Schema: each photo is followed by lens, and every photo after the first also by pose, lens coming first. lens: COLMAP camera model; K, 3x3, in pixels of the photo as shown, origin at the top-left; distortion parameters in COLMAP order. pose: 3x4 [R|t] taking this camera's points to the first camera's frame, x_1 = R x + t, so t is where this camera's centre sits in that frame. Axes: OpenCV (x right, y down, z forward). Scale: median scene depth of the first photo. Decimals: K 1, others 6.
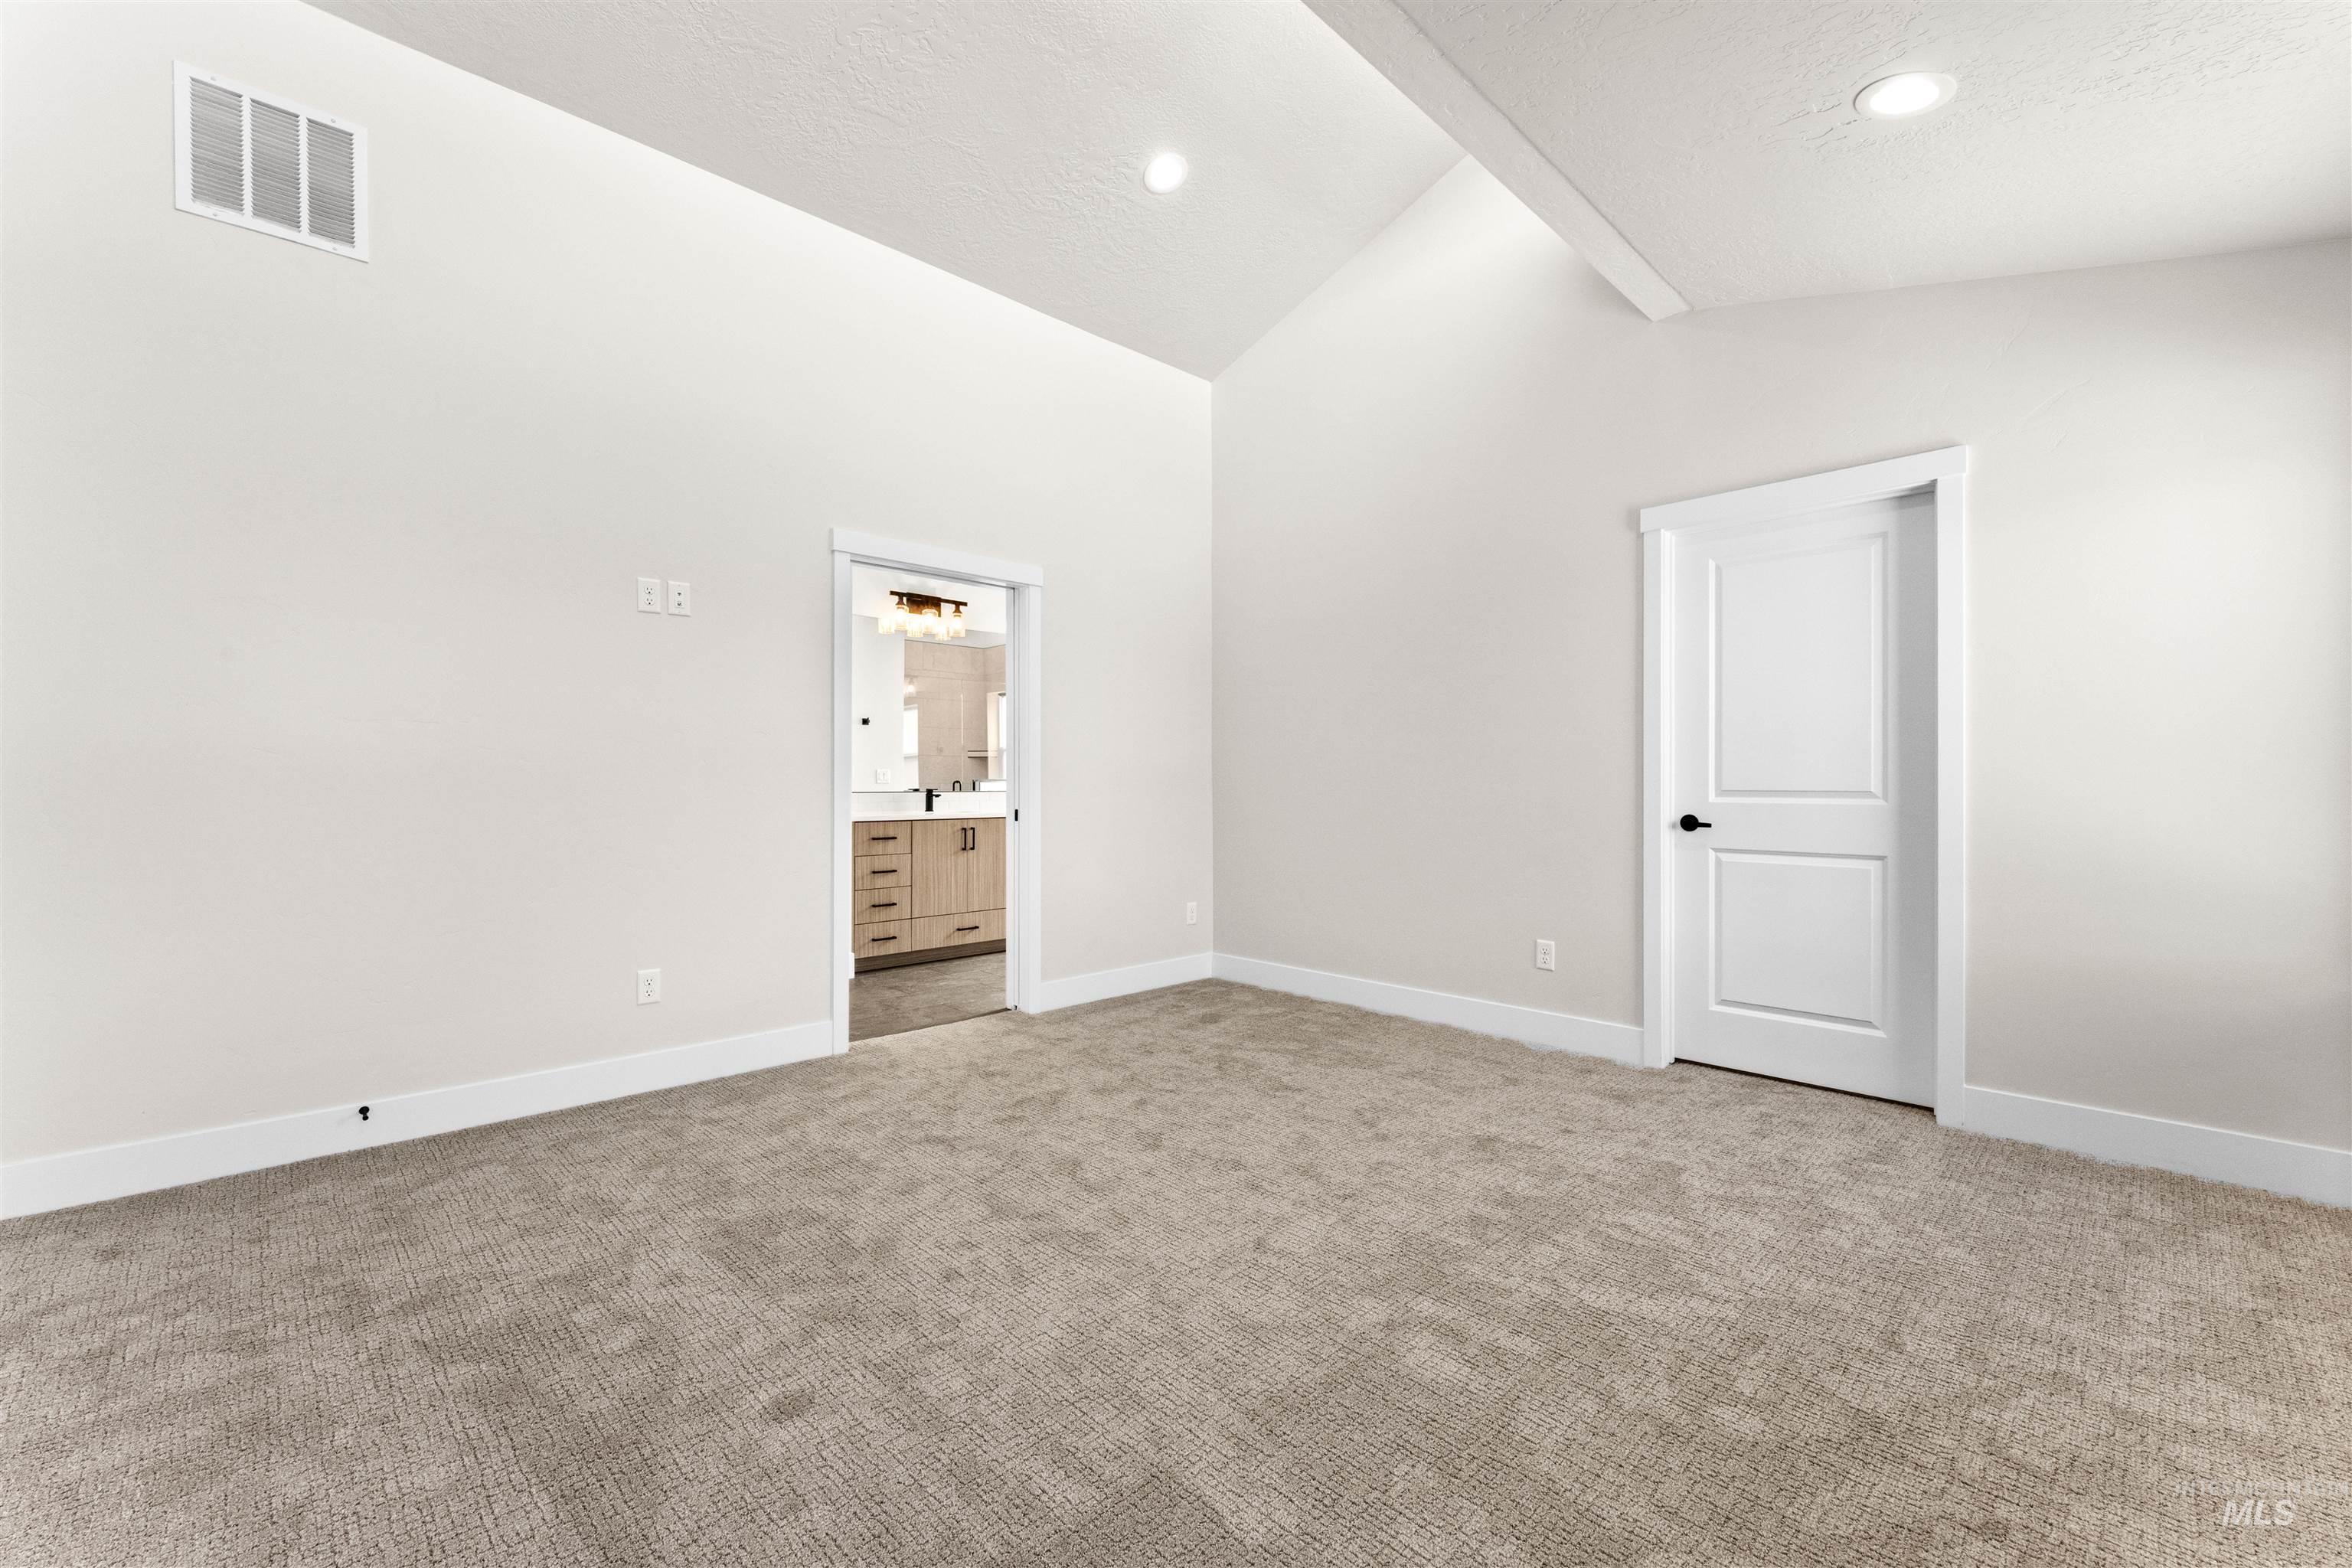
lens RADIAL K [[950.4, 0, 1172.1], [0, 950.4, 781.7], [0, 0, 1]] dist [0.005600, -0.002825]
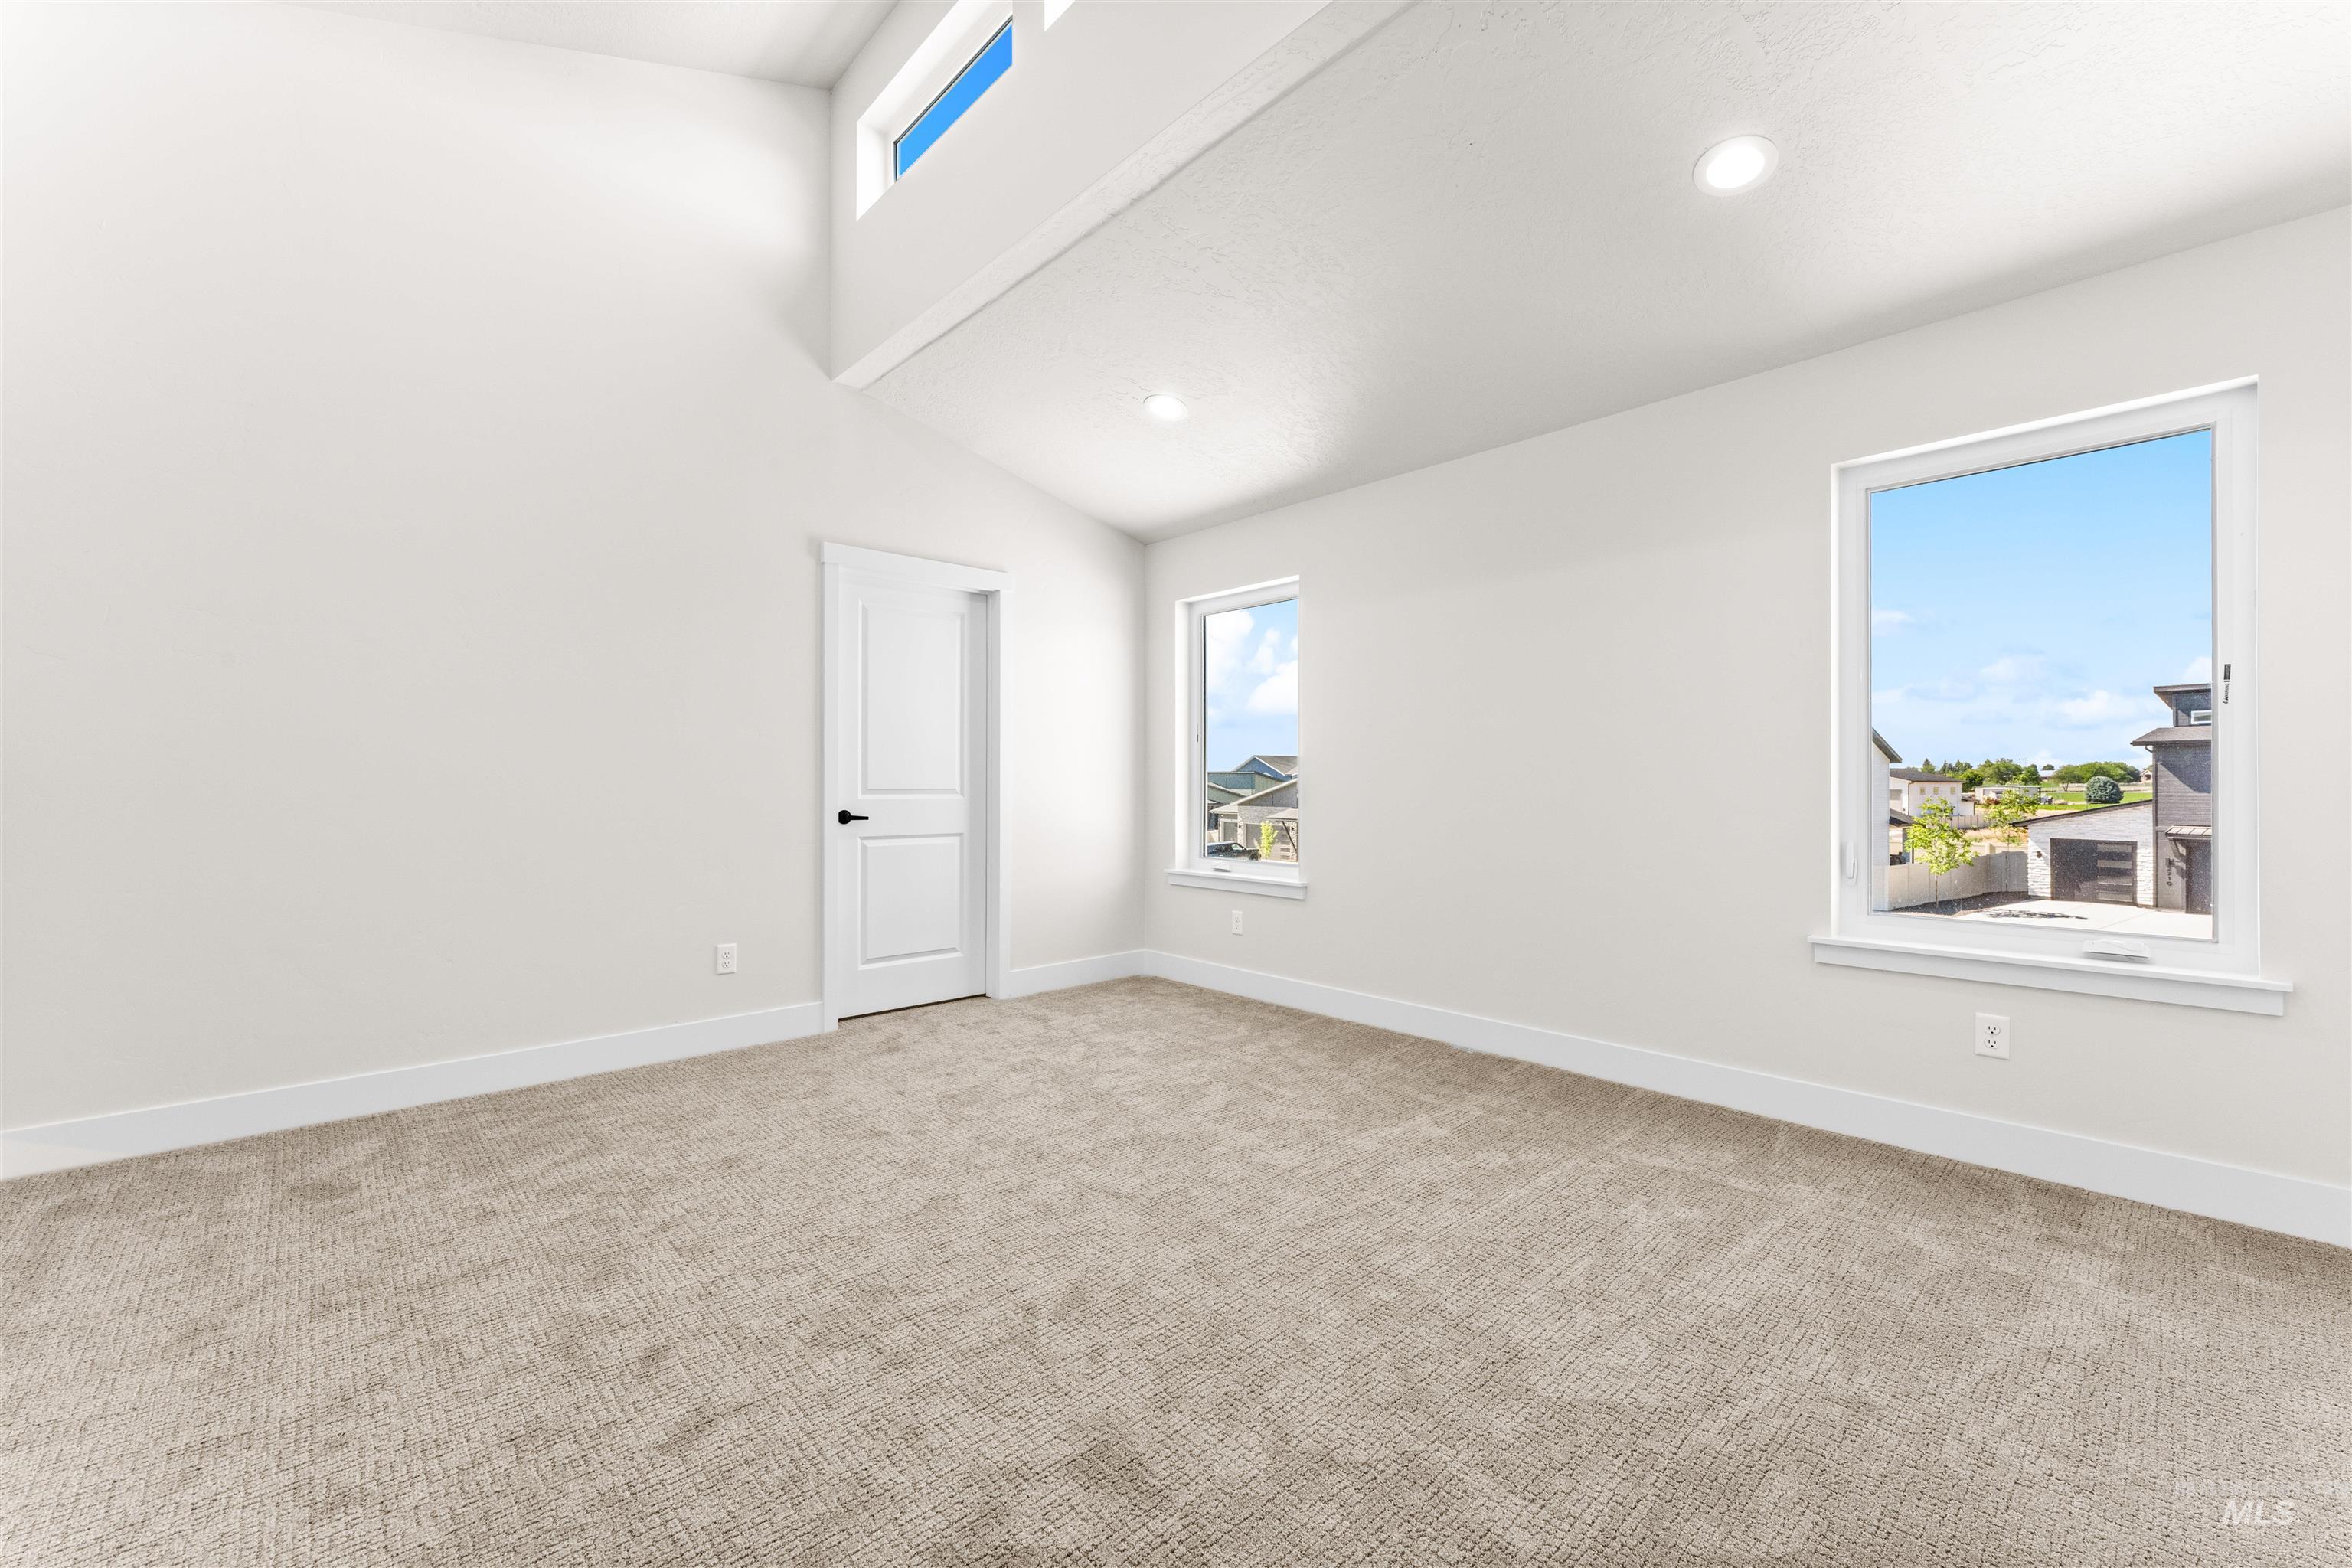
lens RADIAL K [[950.4, 0, 1172.1], [0, 950.4, 781.7], [0, 0, 1]] dist [0.005600, -0.002825]
pose [[0.022599, 0.002293, 0.999742, -0.668273], [-0.001477, 0.999996, -0.002261, 0.001208], [-0.999744, -0.001425, 0.022603, 0.598000]]
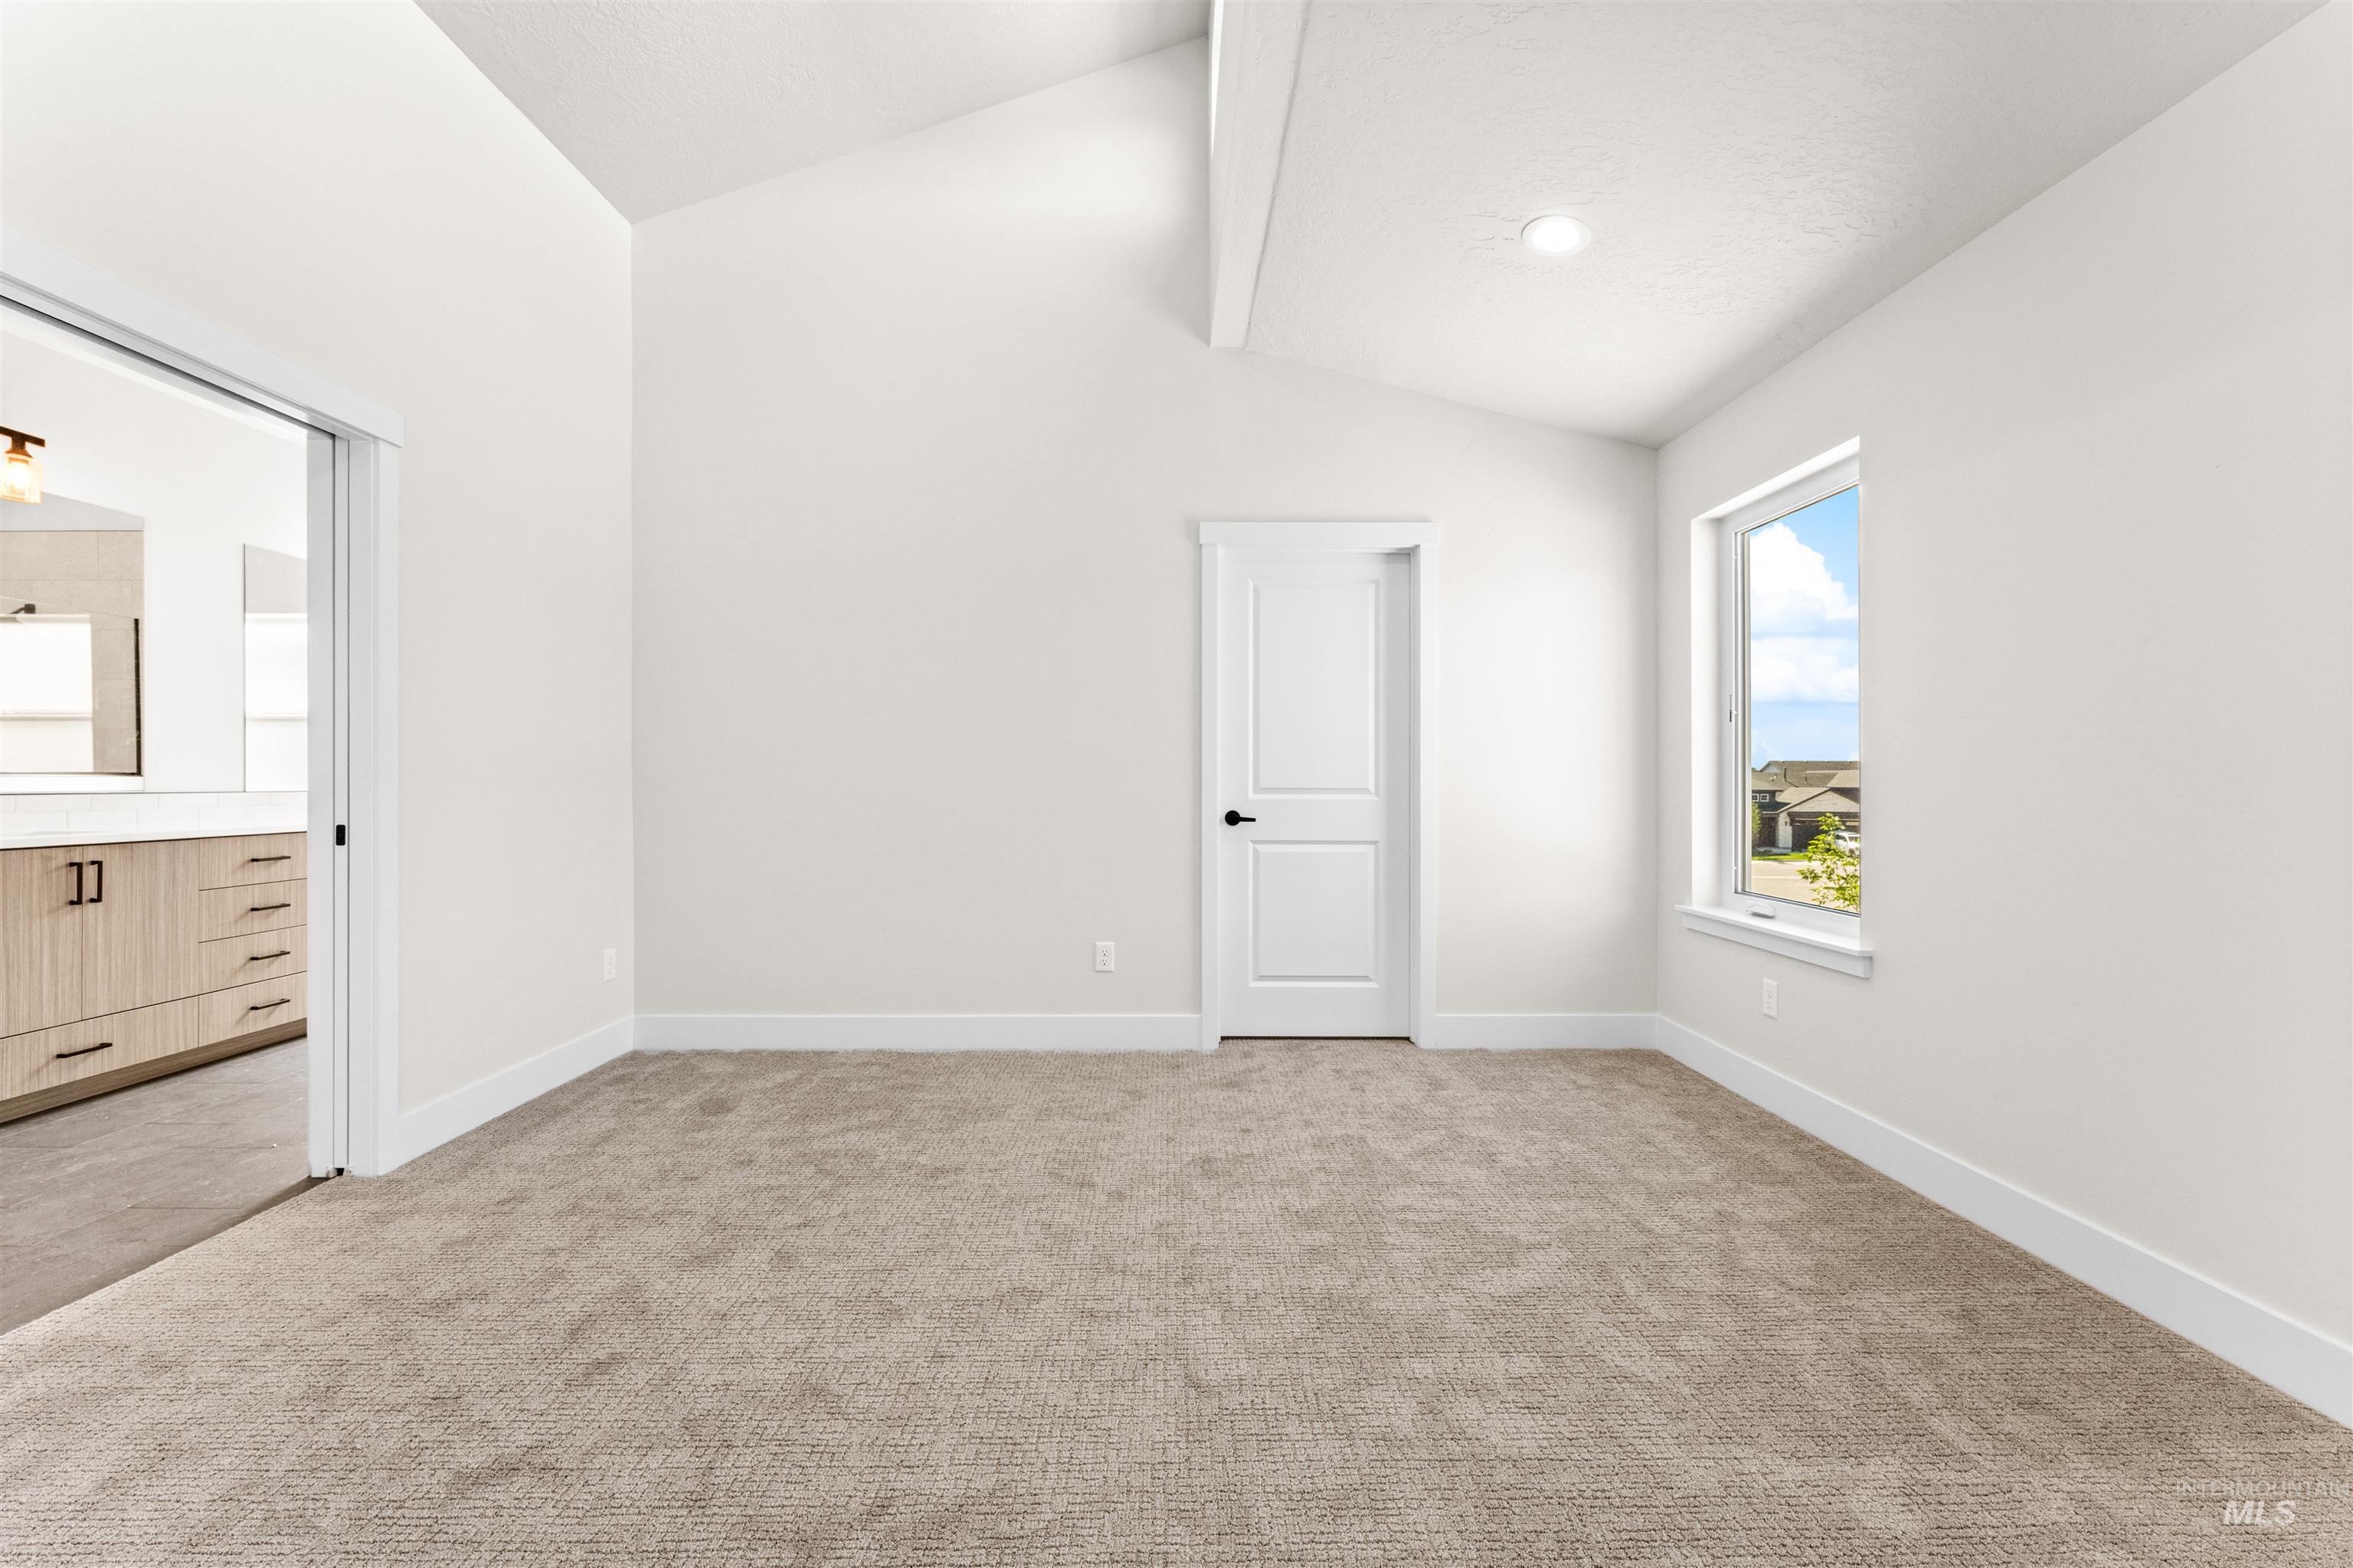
lens RADIAL K [[950.8, 0, 1172.6], [0, 950.8, 781.7], [0, 0, 1]] dist [0.005600, -0.002825]
pose [[0.687721, 0.001826, 0.725973, -0.311863], [-0.004115, 0.999991, 0.001383, 0.000096], [-0.725964, -0.003938, 0.687722, 0.319551]]
